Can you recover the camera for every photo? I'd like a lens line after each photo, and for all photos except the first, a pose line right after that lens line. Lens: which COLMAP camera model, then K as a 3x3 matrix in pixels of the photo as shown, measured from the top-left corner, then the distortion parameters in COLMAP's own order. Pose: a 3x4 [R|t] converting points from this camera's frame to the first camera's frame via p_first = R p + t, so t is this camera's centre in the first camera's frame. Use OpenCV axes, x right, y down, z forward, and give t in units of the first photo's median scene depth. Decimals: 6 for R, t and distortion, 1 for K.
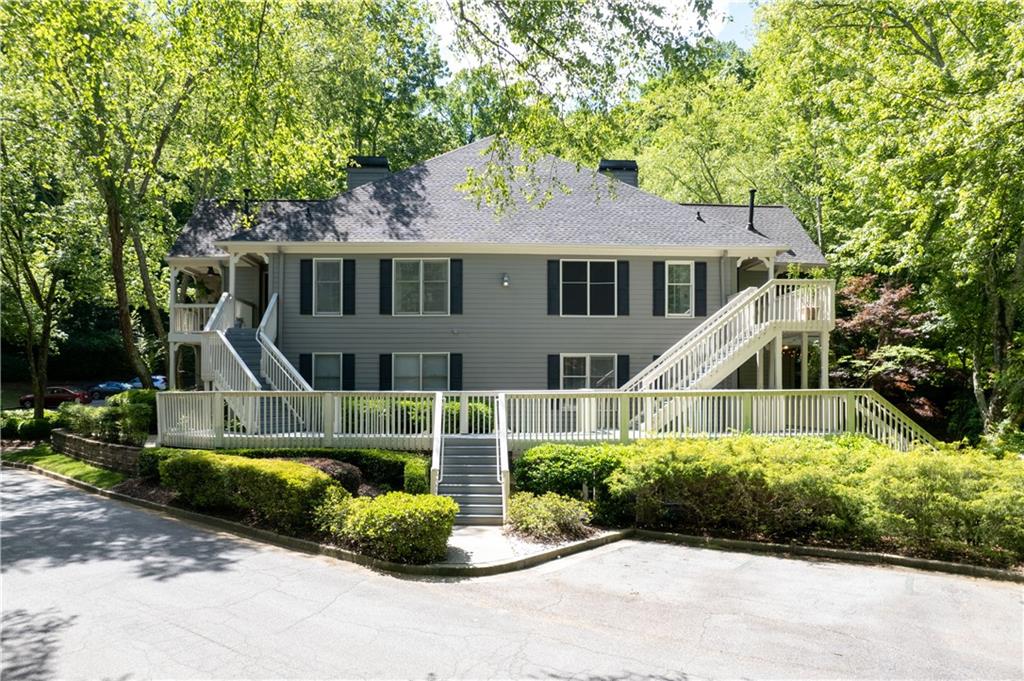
lens RADIAL K [[666.3, 0, 512.0], [0, 666.3, 377.5], [0, 0, 1]] dist [-0.009467, 0.002268]
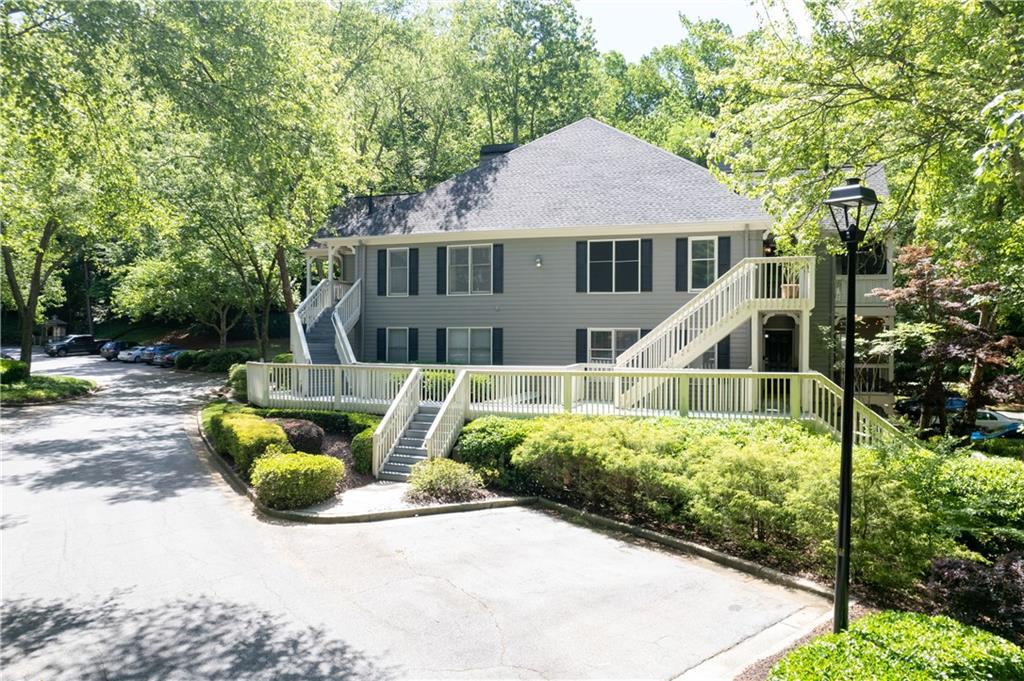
lens RADIAL K [[633.5, 0, 512.0], [0, 633.5, 340.5], [0, 0, 1]] dist [-0.001177, -0.001499]
pose [[0.941266, 0.007373, -0.337587, 0.304057], [-0.003039, 0.999906, 0.013364, -0.029497], [0.337653, -0.011553, 0.941200, -0.003260]]
